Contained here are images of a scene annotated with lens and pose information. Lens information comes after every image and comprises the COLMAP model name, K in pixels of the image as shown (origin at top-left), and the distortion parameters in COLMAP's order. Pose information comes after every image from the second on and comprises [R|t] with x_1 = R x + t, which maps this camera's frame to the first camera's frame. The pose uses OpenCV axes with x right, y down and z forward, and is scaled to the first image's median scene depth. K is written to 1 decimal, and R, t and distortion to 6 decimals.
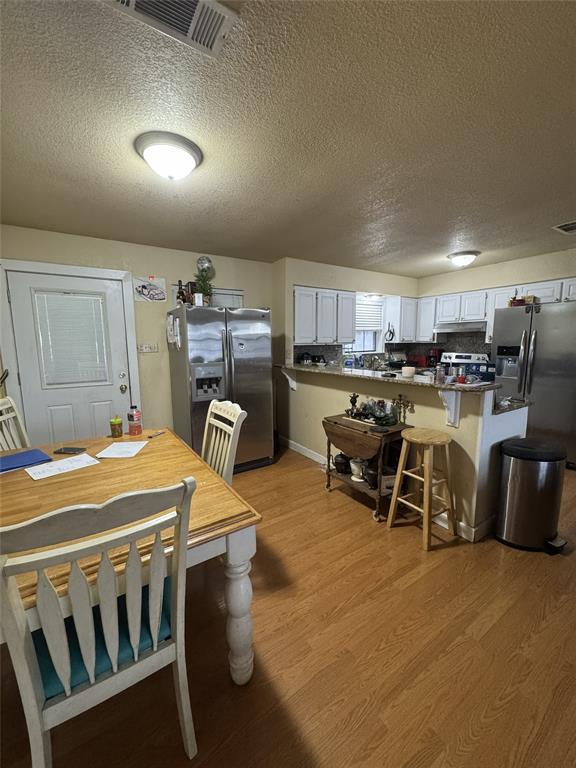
lens RADIAL K [[310.4, 0, 290.8], [0, 310.4, 382.5], [0, 0, 1]] dist [0.006273, -0.000828]
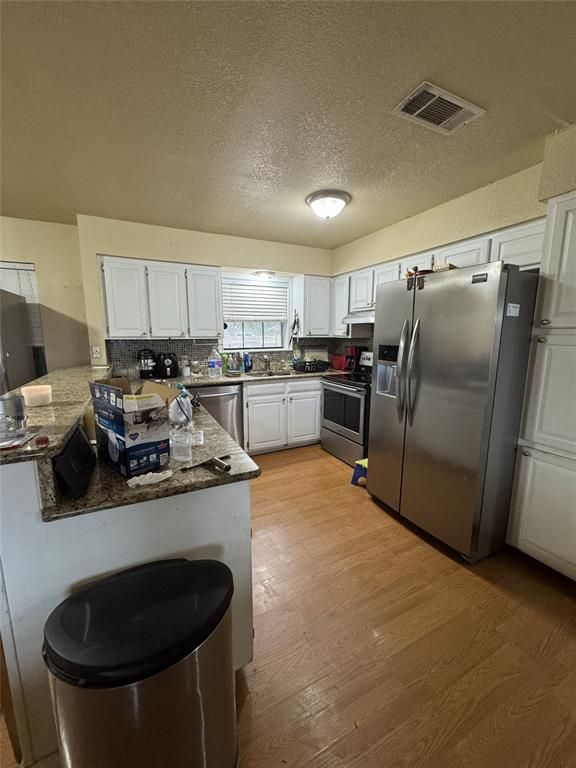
lens RADIAL K [[310.4, 0, 285.3], [0, 310.4, 386.7], [0, 0, 1]] dist [0.006273, -0.000828]
pose [[0.992225, 0.028942, -0.121043, 0.407532], [-0.024869, 0.999077, 0.035027, -0.034953], [0.121945, -0.031744, 0.992029, 0.252577]]
